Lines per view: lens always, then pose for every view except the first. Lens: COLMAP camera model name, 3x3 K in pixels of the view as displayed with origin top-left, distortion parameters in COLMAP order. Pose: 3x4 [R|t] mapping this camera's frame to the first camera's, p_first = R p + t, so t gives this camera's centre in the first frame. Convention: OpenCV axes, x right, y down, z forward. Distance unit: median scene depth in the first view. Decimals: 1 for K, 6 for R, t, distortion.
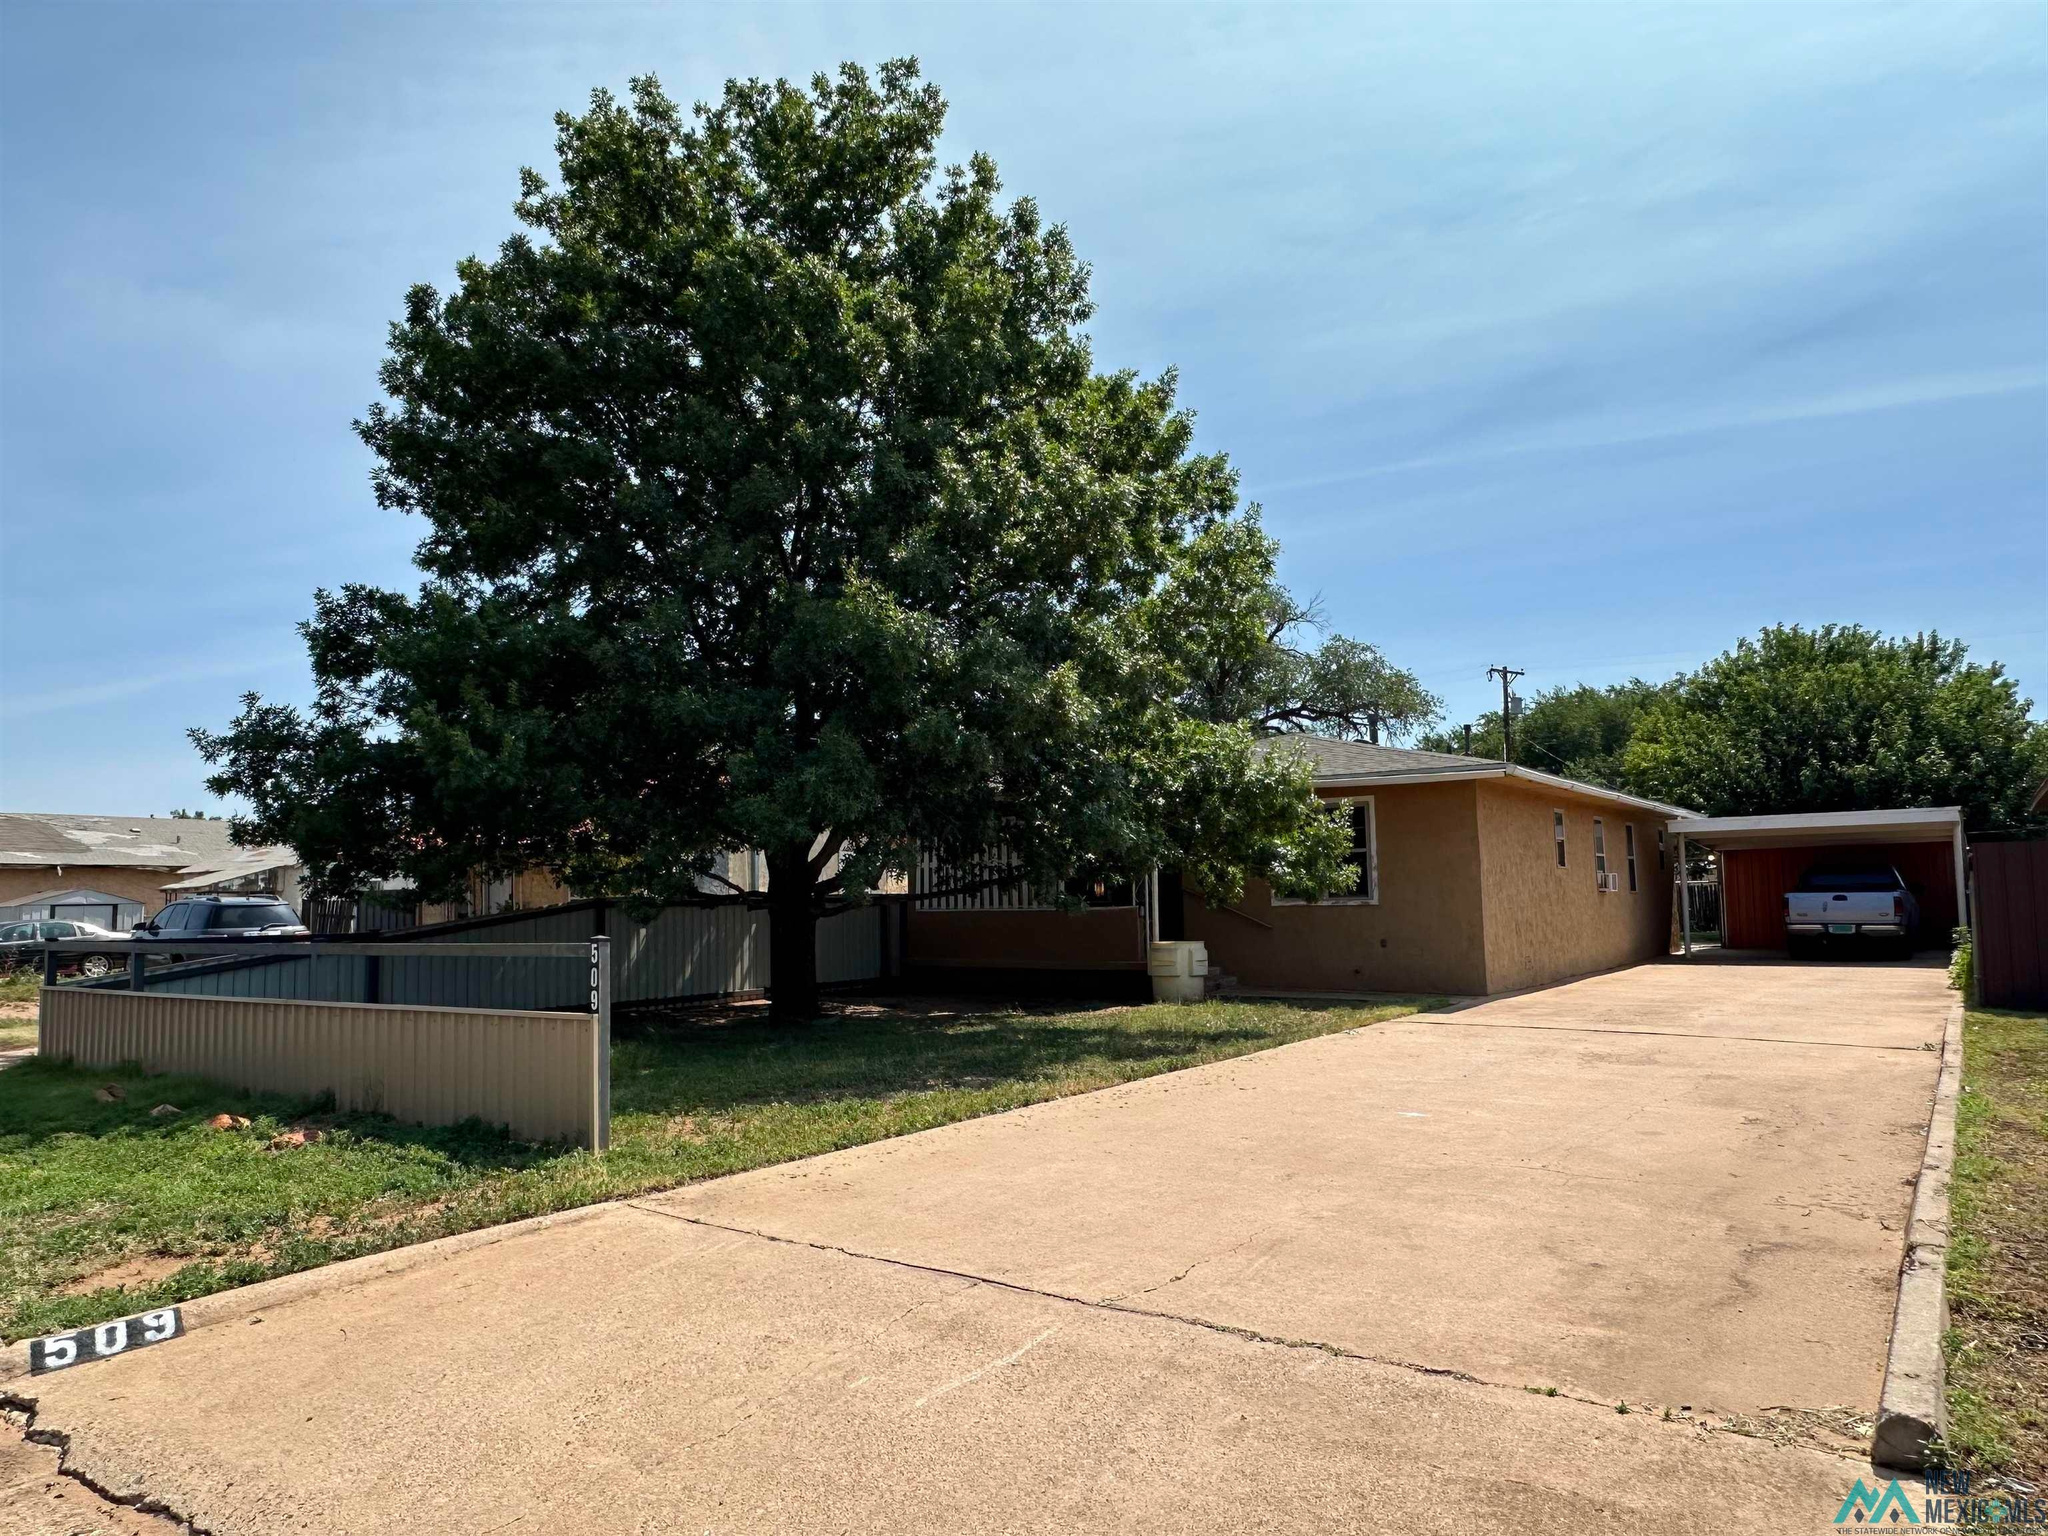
lens RADIAL K [[1312.8, 0, 1022.4], [0, 1312.8, 763.5], [0, 0, 1]] dist [0.006309, -0.000213]
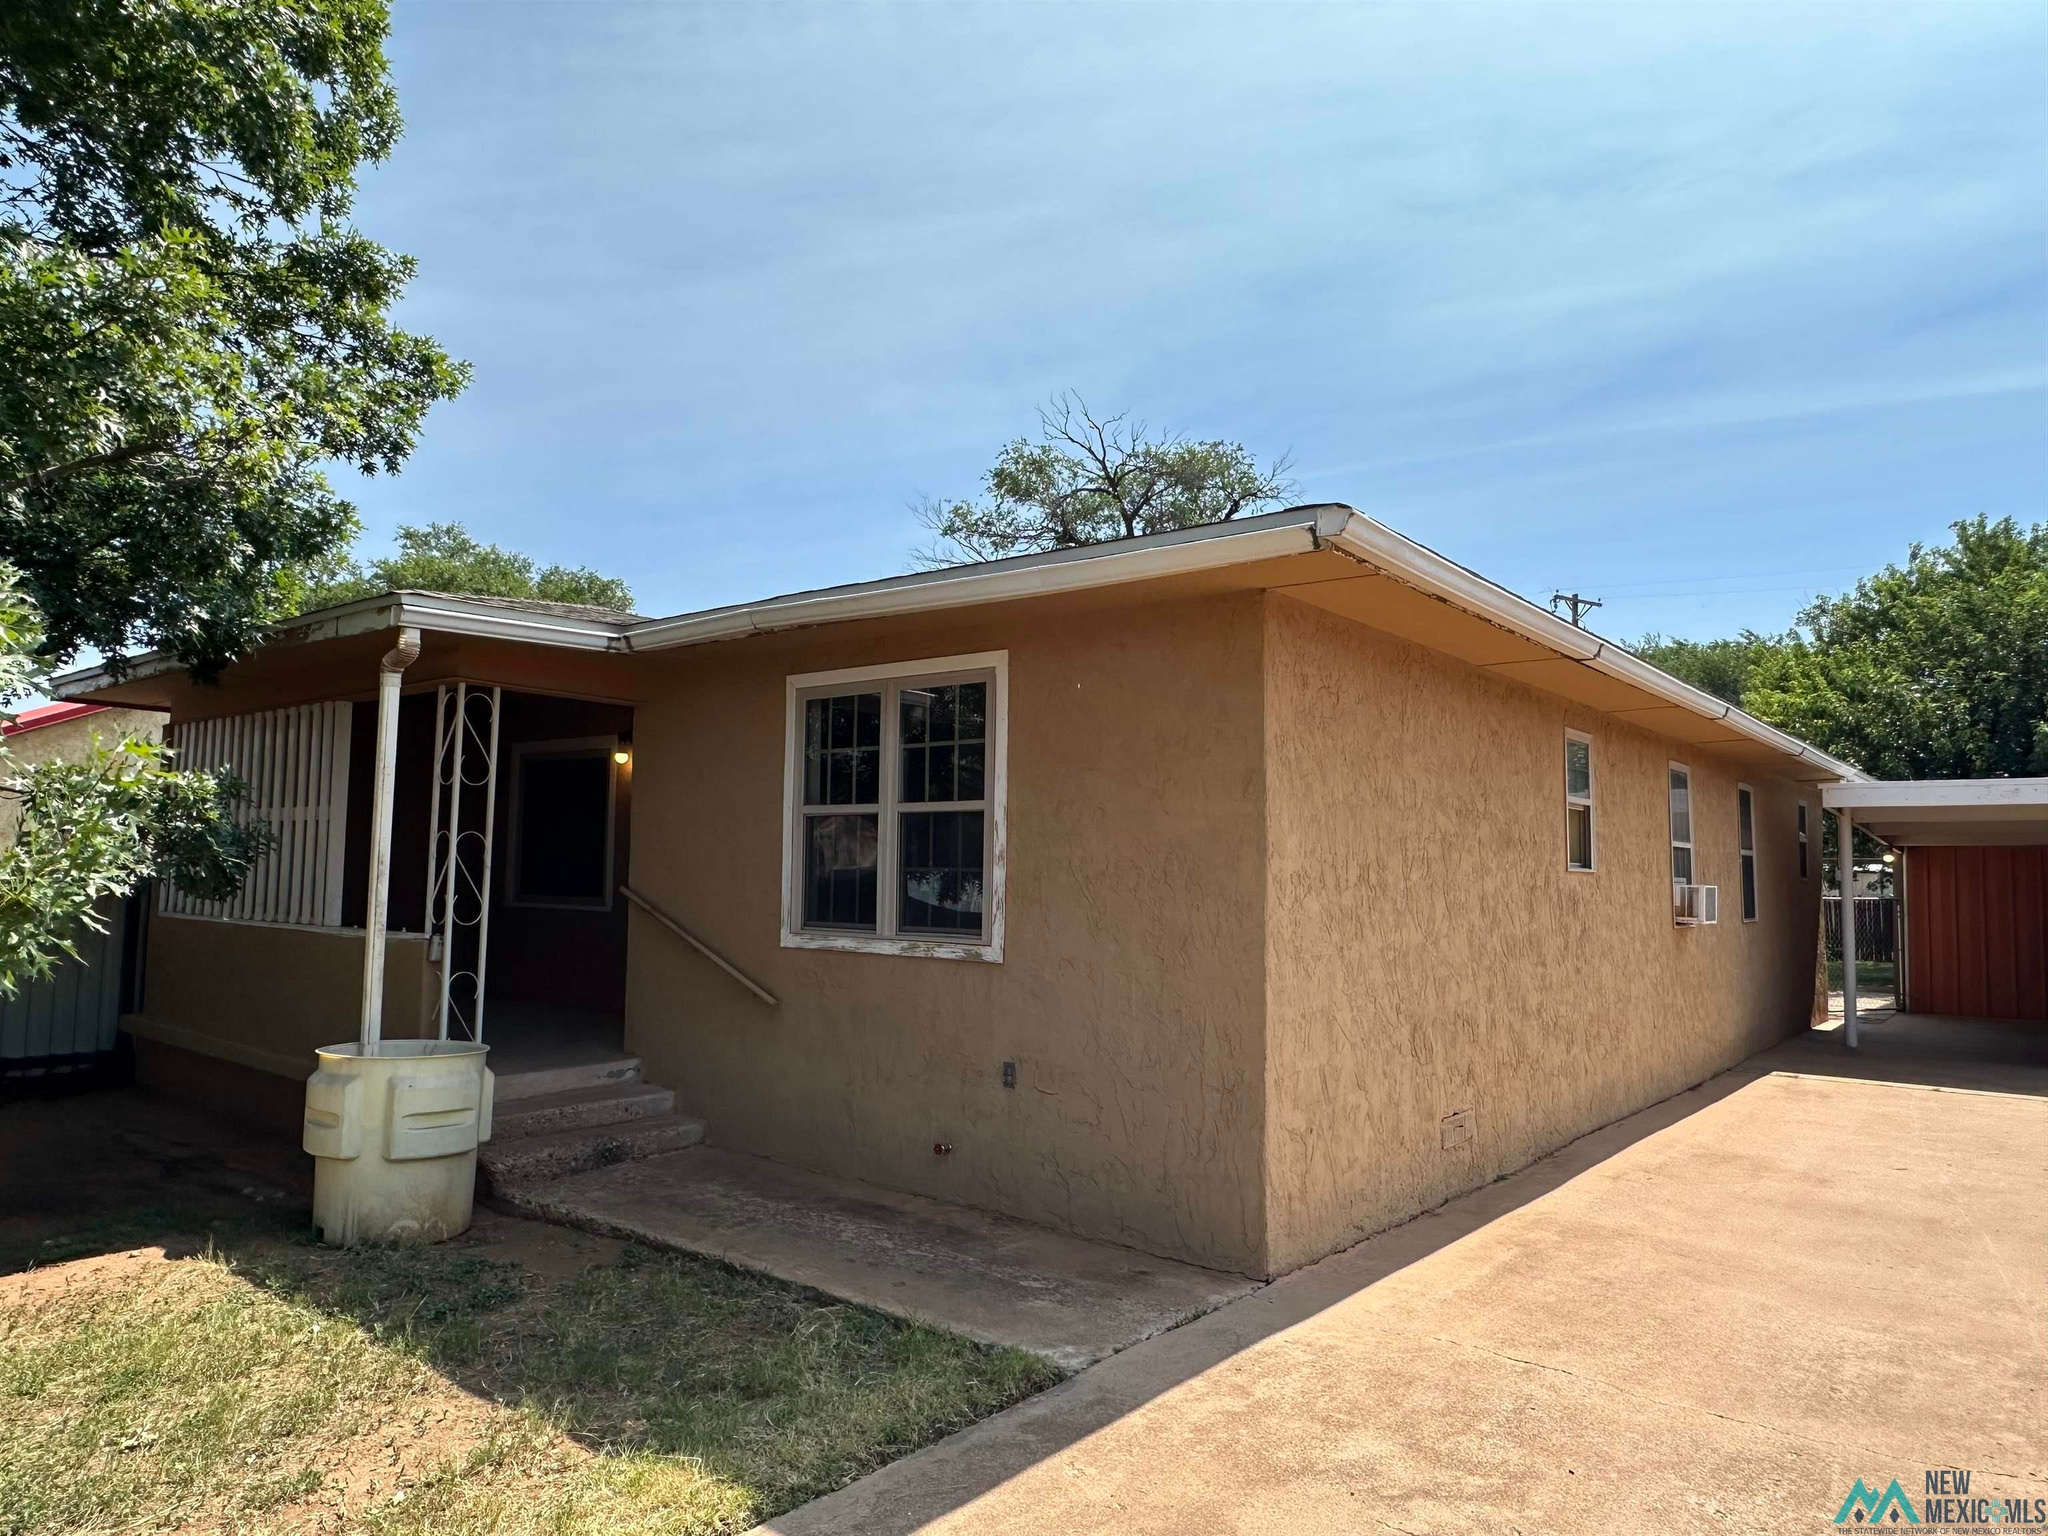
lens RADIAL K [[1312.8, 0, 1024.9], [0, 1312.8, 763.5], [0, 0, 1]] dist [0.006309, -0.000213]
pose [[0.997533, 0.029196, -0.063846, 0.247753], [-0.027948, 0.999402, 0.020348, 0.039482], [0.064402, -0.018513, 0.997752, 0.545163]]
